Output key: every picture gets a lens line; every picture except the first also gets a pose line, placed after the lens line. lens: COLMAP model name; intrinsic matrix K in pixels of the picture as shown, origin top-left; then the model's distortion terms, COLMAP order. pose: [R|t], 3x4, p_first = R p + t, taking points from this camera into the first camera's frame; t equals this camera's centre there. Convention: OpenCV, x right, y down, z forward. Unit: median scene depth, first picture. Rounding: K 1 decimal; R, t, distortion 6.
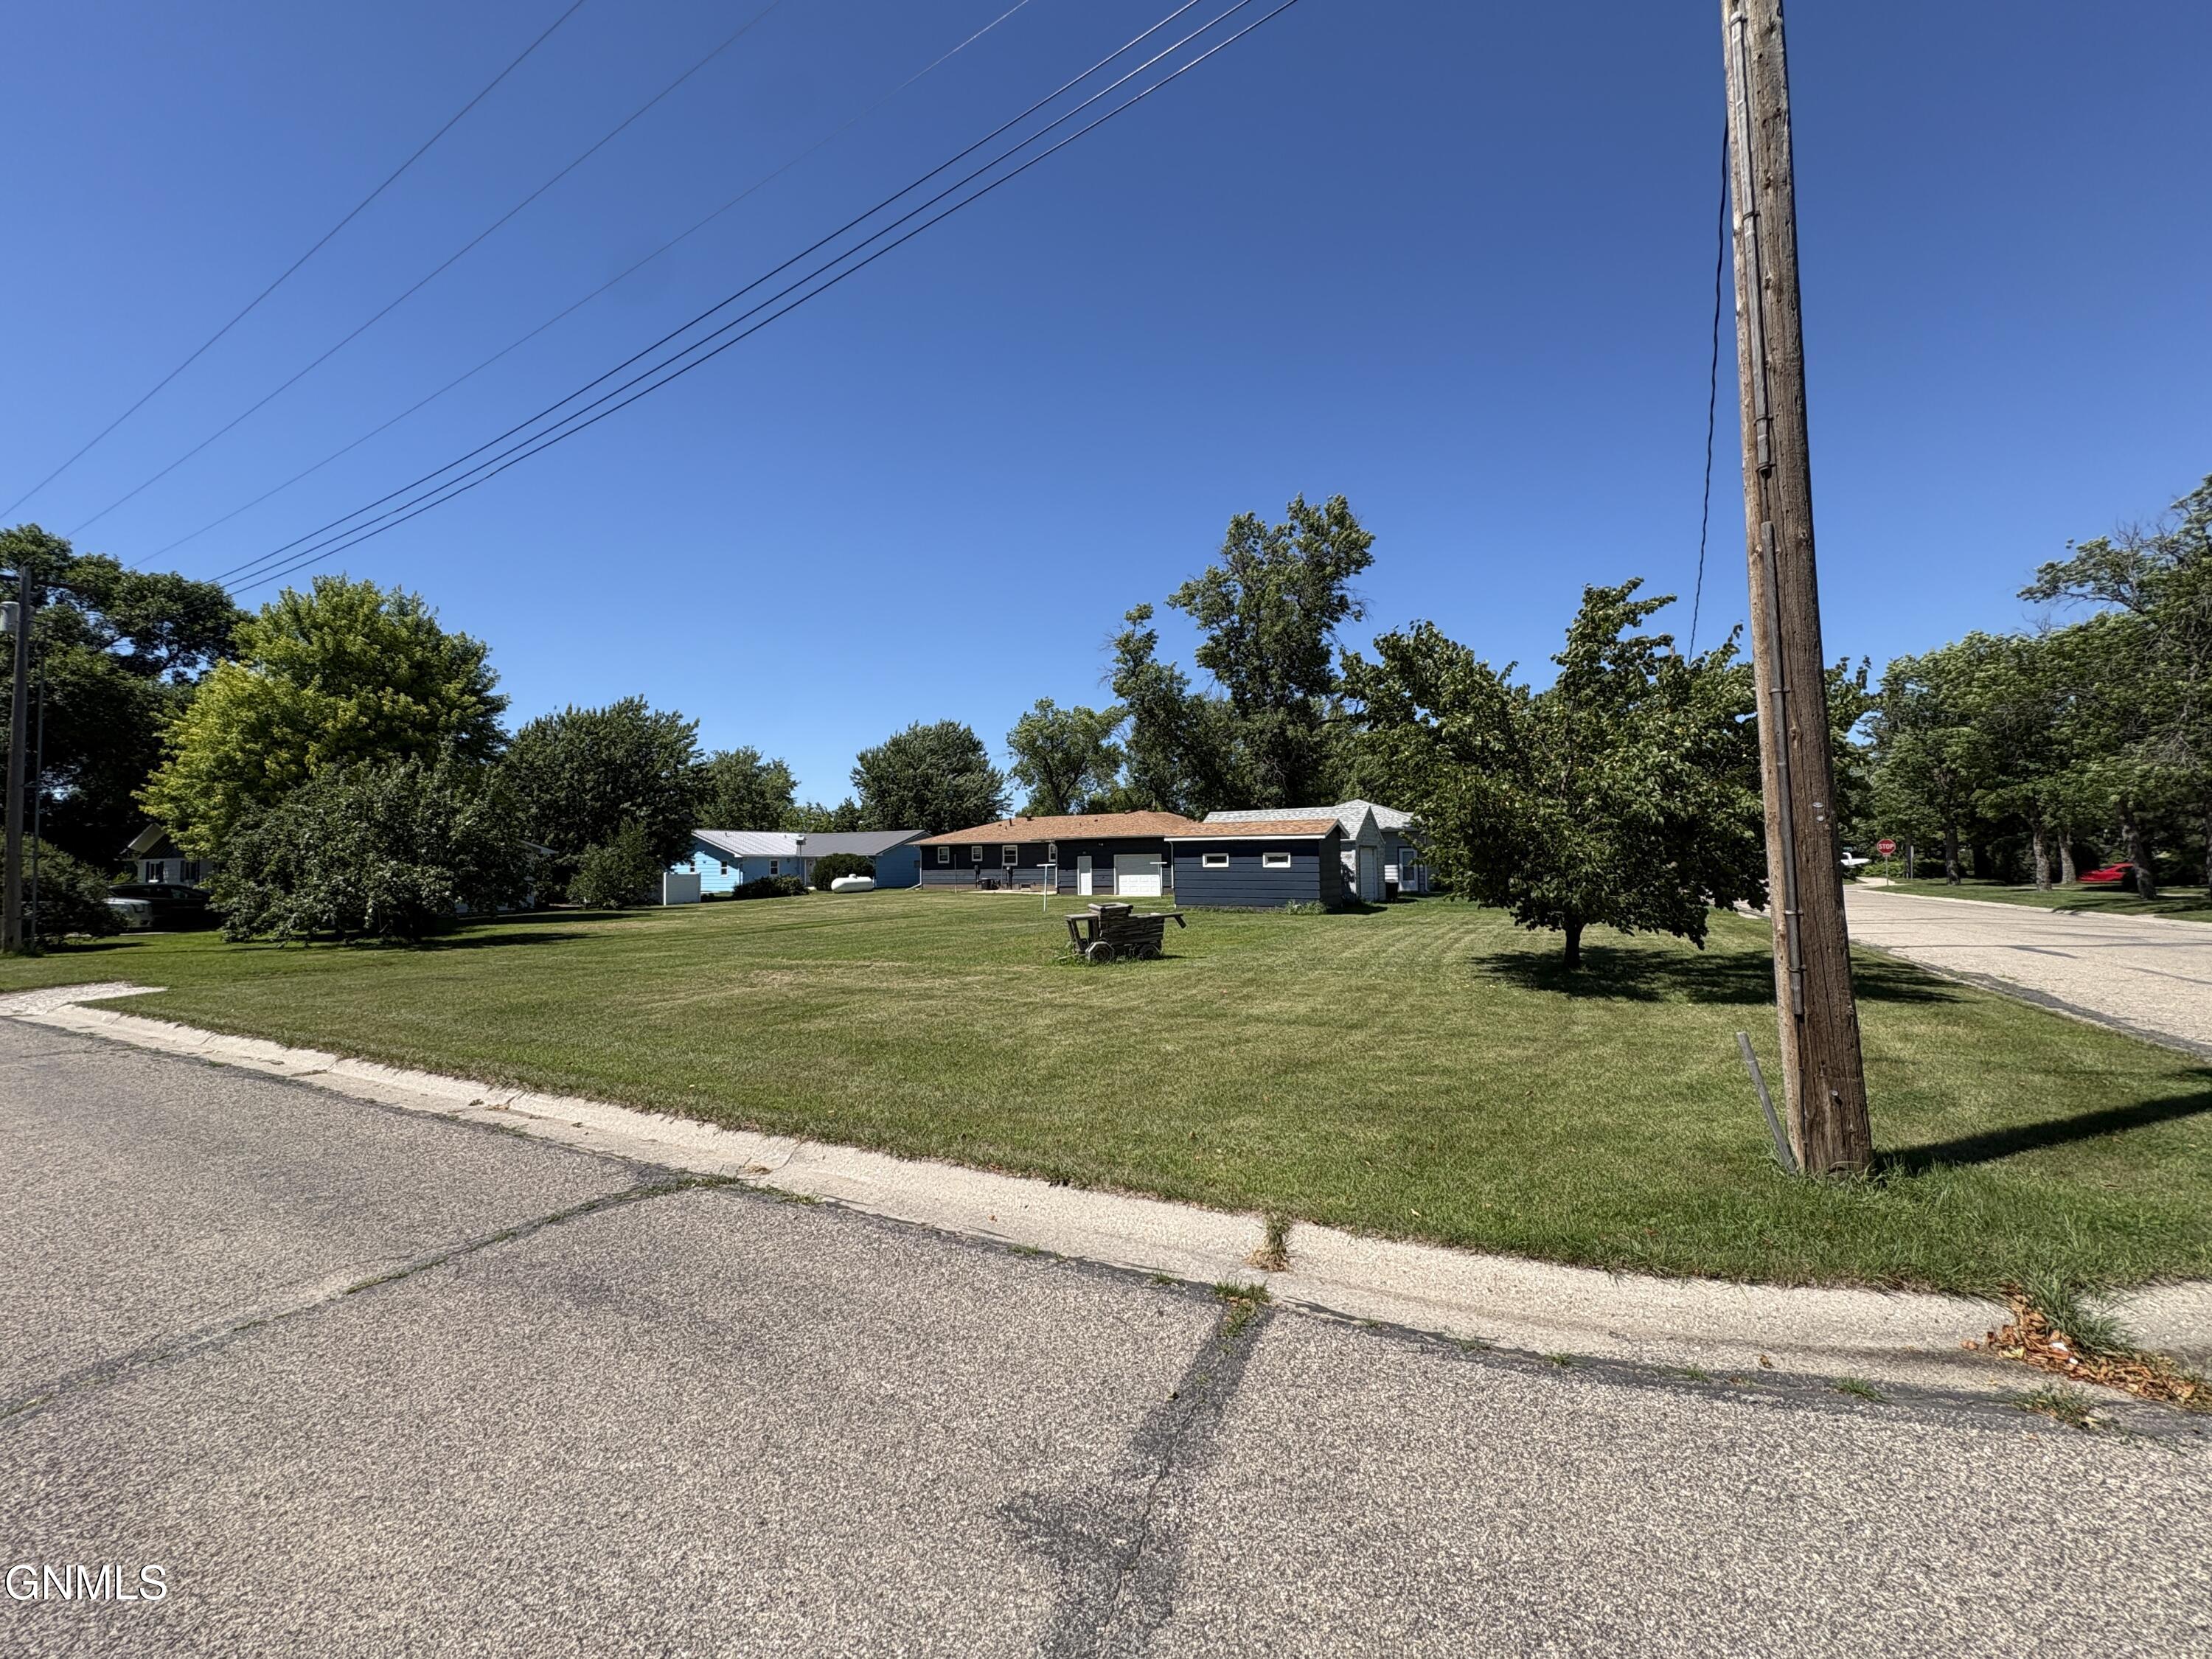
lens RADIAL K [[885.8, 0, 1112.6], [0, 885.8, 833.0], [0, 0, 1]] dist [0.001768, 0.000341]
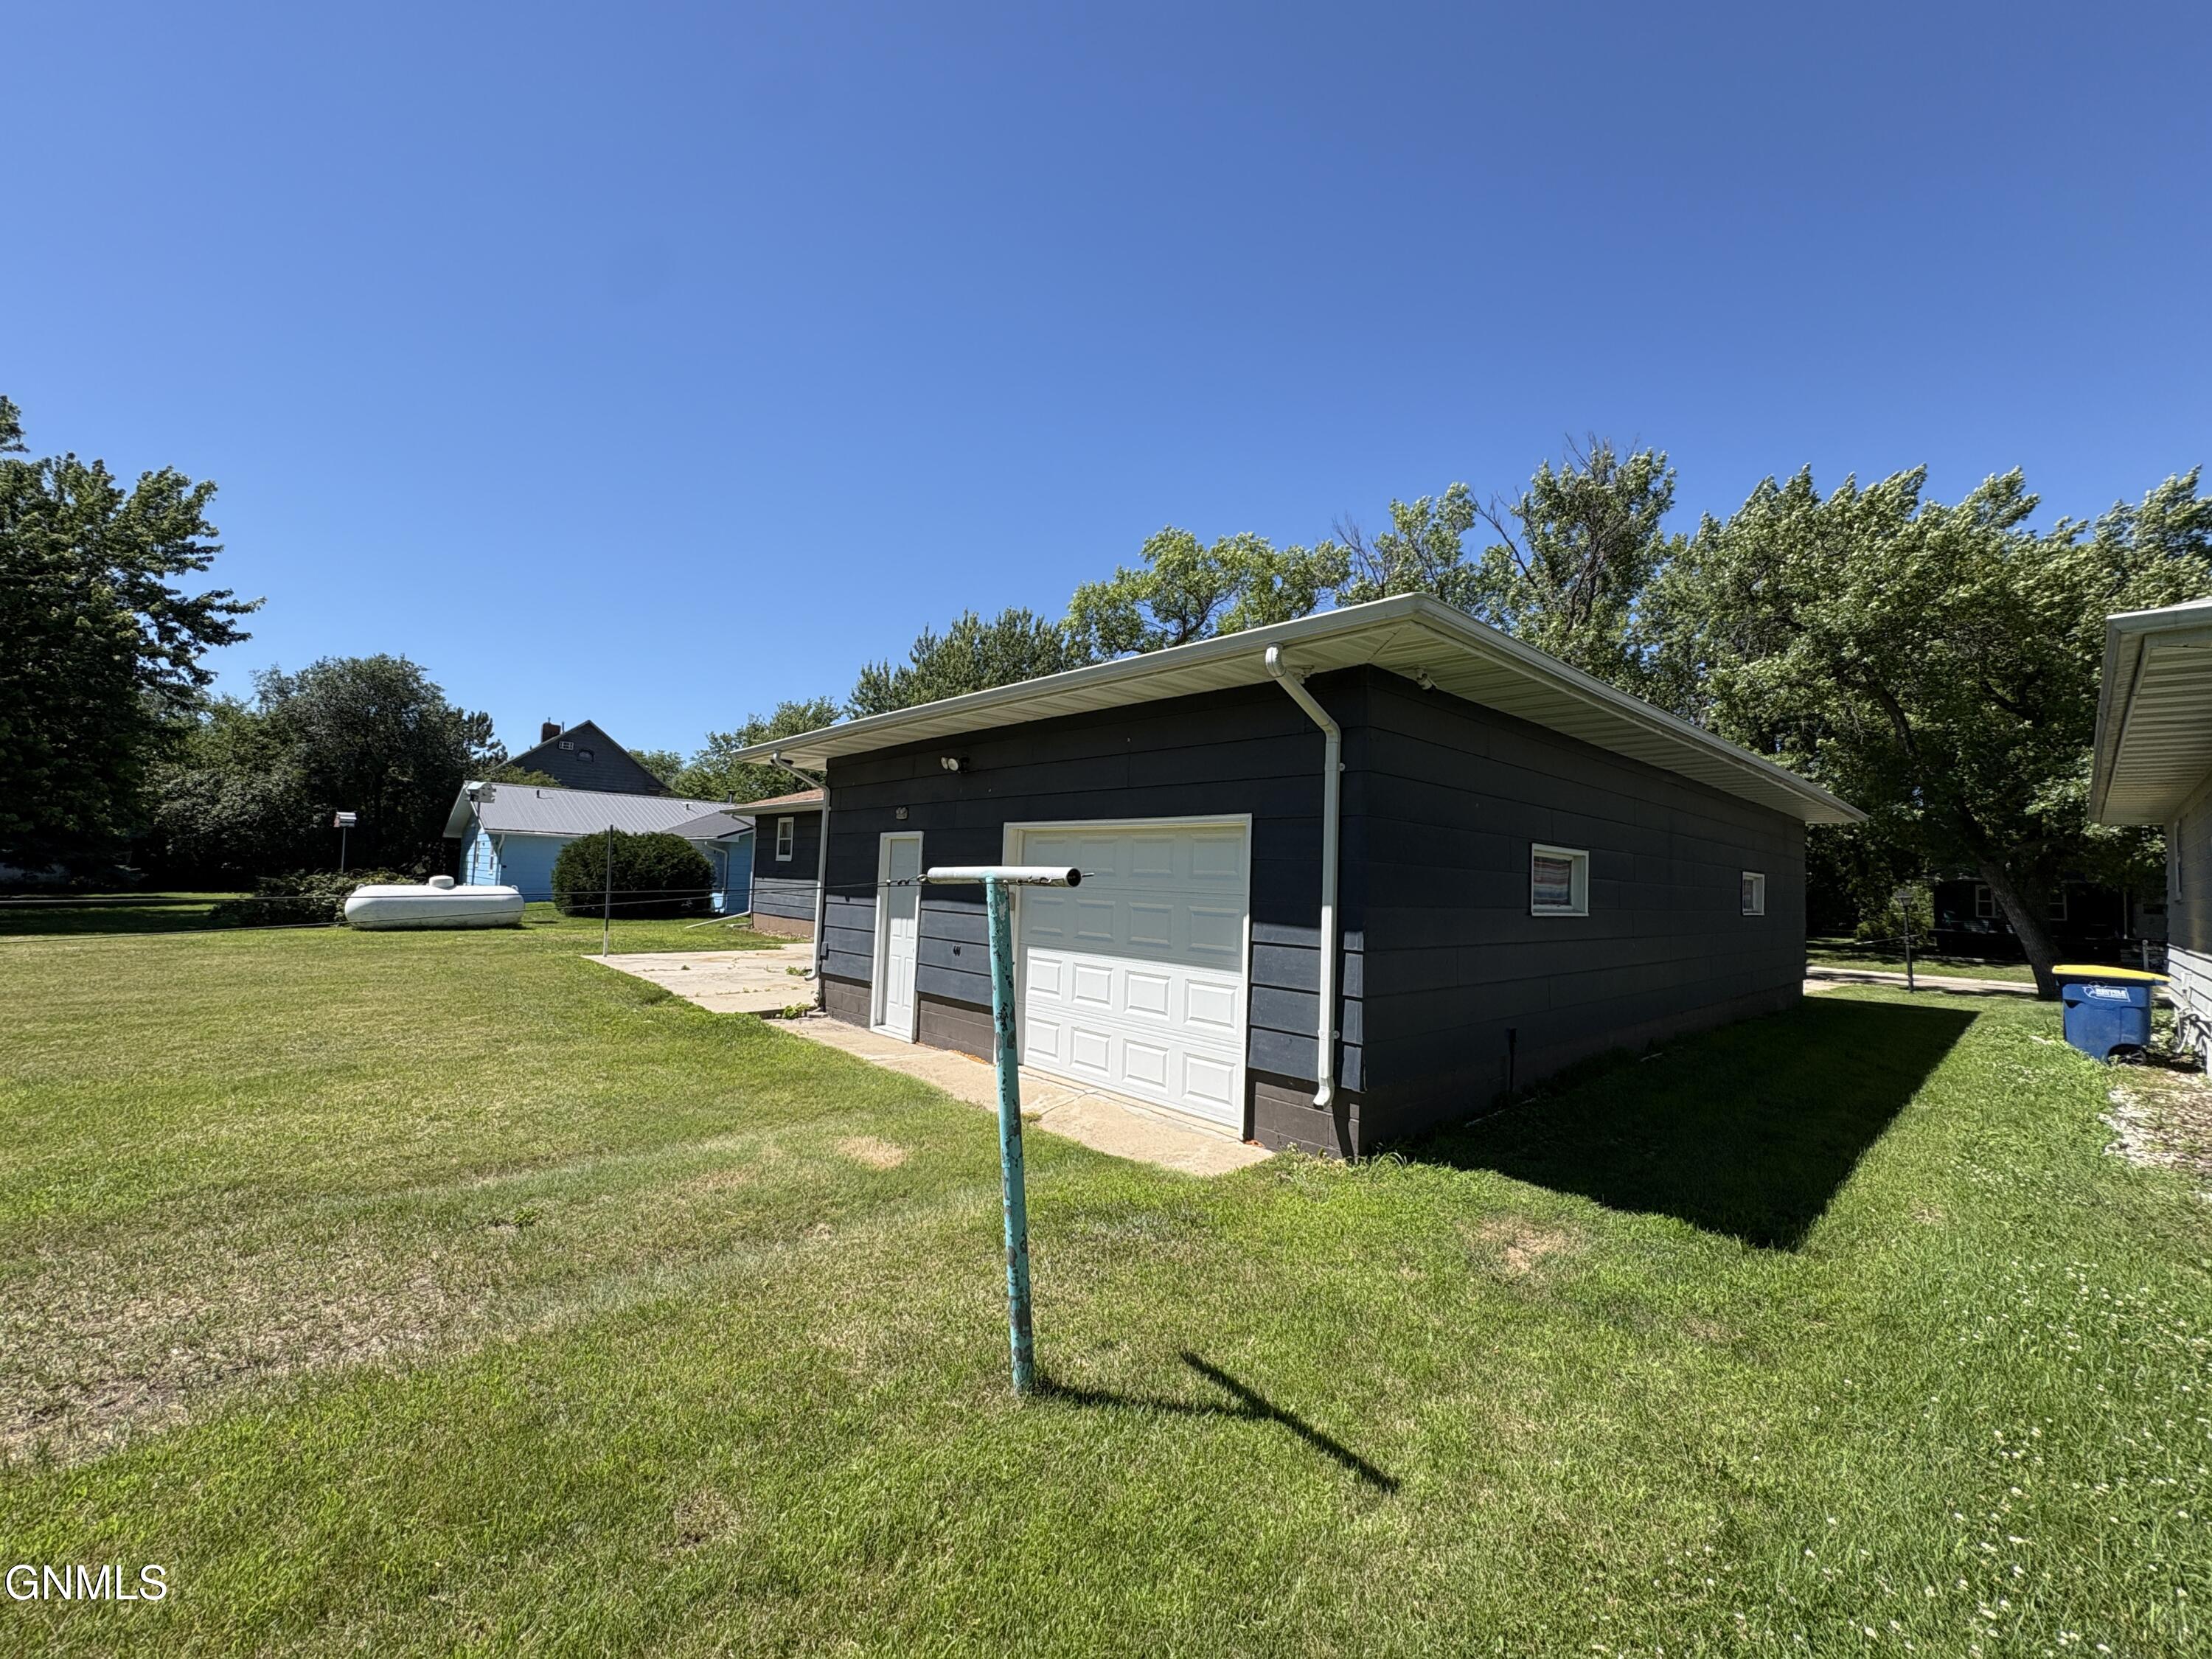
lens RADIAL K [[885.8, 0, 1116.9], [0, 885.8, 829.1], [0, 0, 1]] dist [0.001768, 0.000341]
pose [[0.943181, 0.029543, -0.330964, 0.061931], [-0.039041, 0.998993, -0.022086, 0.023143], [0.329978, 0.033752, 0.943385, 0.680972]]
